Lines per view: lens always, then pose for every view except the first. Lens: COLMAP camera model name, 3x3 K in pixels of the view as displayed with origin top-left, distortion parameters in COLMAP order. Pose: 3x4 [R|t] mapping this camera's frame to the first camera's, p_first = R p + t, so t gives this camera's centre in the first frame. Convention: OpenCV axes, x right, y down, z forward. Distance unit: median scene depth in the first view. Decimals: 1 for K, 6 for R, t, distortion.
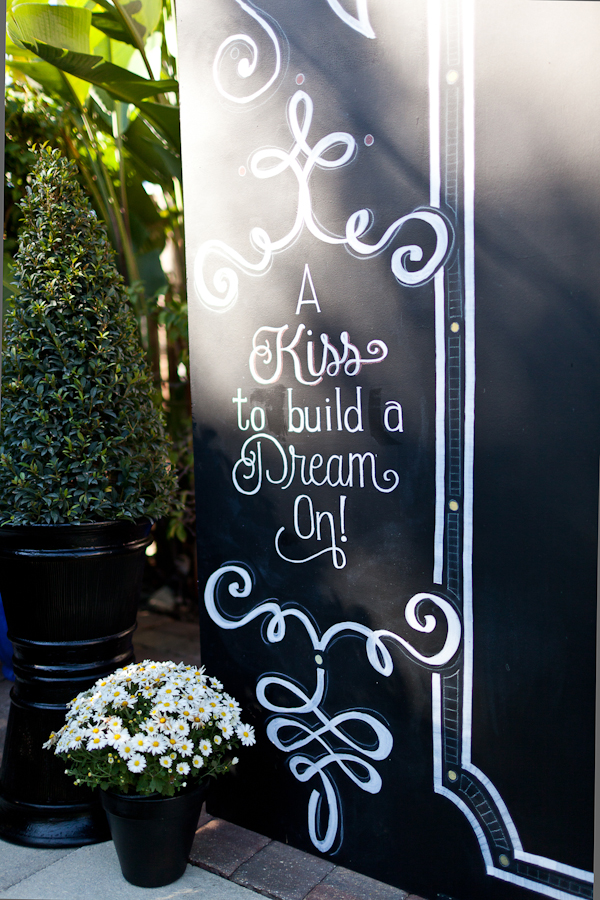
lens RADIAL K [[915.2, 0, 302.2], [0, 915.2, 449.3], [0, 0, 1]] dist [-0.028163, 0.000000]
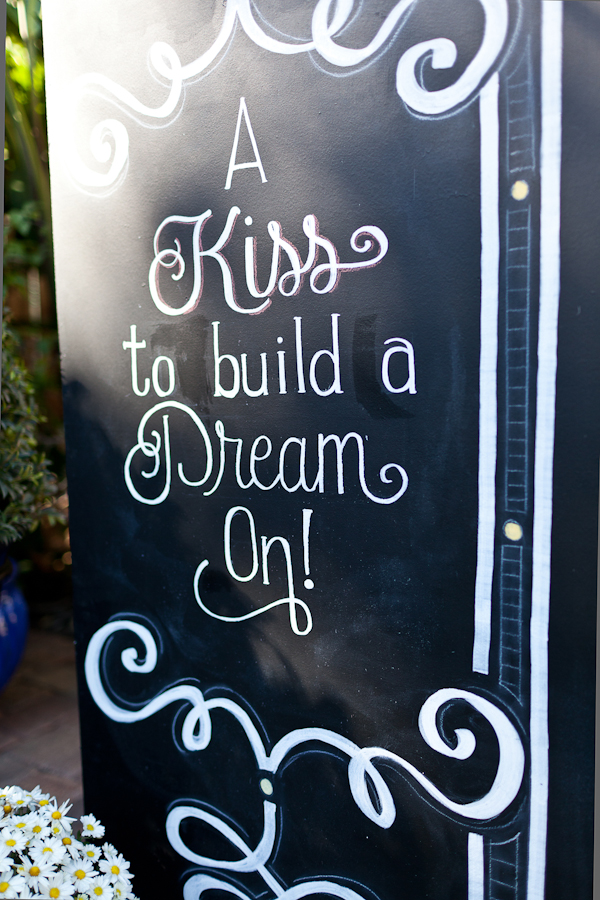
lens RADIAL K [[915.2, 0, 297.8], [0, 915.2, 451.5], [0, 0, 1]] dist [-0.028163, 0.000000]
pose [[0.999756, -0.000680, 0.022069, 0.026201], [0.000346, 0.999885, 0.015166, 0.006608], [-0.022077, -0.015155, 0.999641, 0.432445]]
